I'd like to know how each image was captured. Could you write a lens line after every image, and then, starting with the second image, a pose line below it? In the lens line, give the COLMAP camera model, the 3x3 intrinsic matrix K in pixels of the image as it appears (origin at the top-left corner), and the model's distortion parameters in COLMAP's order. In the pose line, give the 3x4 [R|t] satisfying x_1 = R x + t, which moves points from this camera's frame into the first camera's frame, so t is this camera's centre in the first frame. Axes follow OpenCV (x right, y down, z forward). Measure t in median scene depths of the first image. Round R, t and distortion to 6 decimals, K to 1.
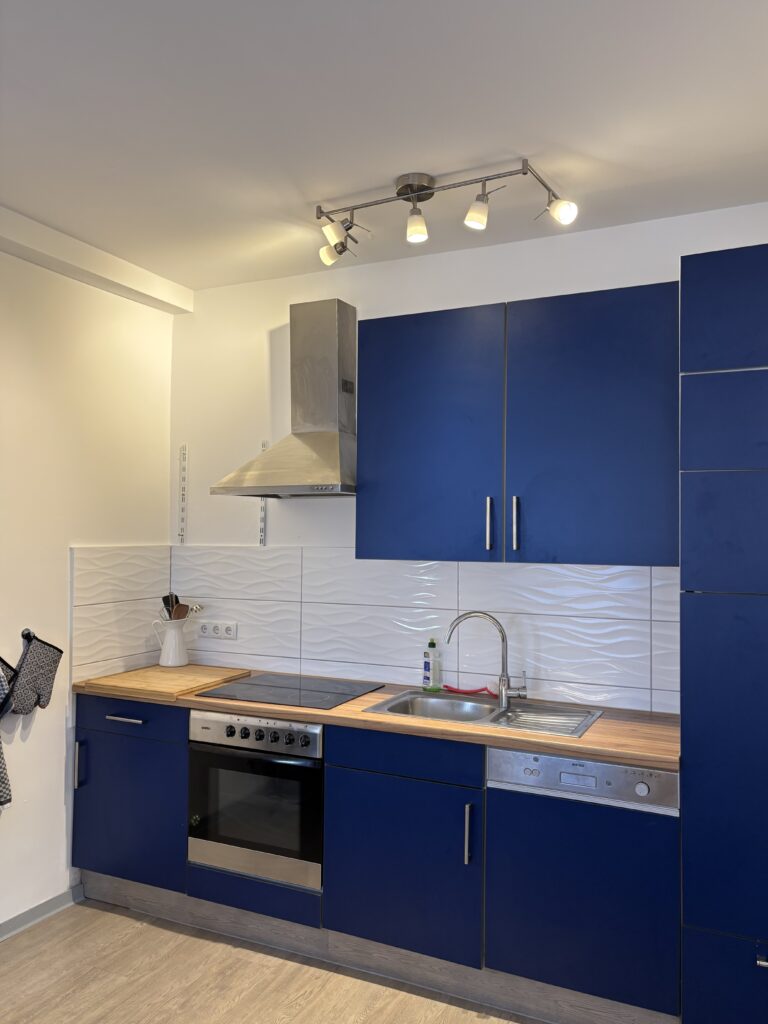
lens RADIAL K [[793.3, 0, 384.0], [0, 793.3, 512.0], [0, 0, 1]] dist [0.021569, -0.037731]
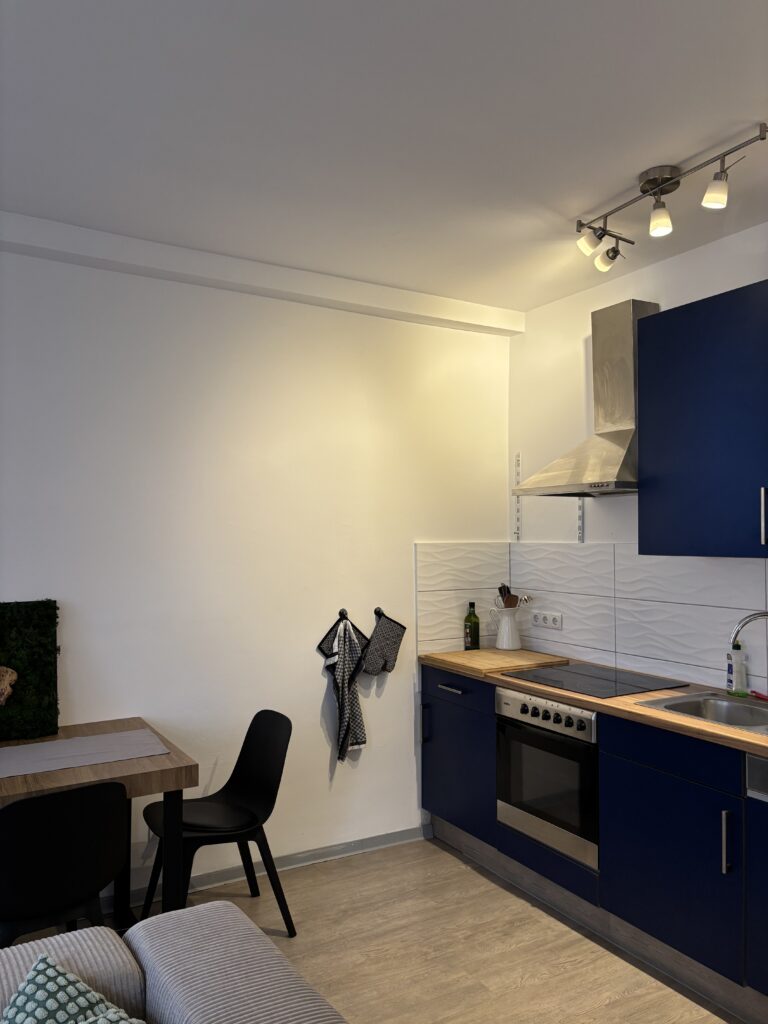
lens RADIAL K [[768.4, 0, 384.0], [0, 768.4, 512.0], [0, 0, 1]] dist [0.013542, -0.034563]
pose [[0.822060, -0.022038, -0.568974, 0.252630], [0.018761, 0.999757, -0.011617, 0.010289], [0.569092, -0.001125, 0.822273, 0.008252]]
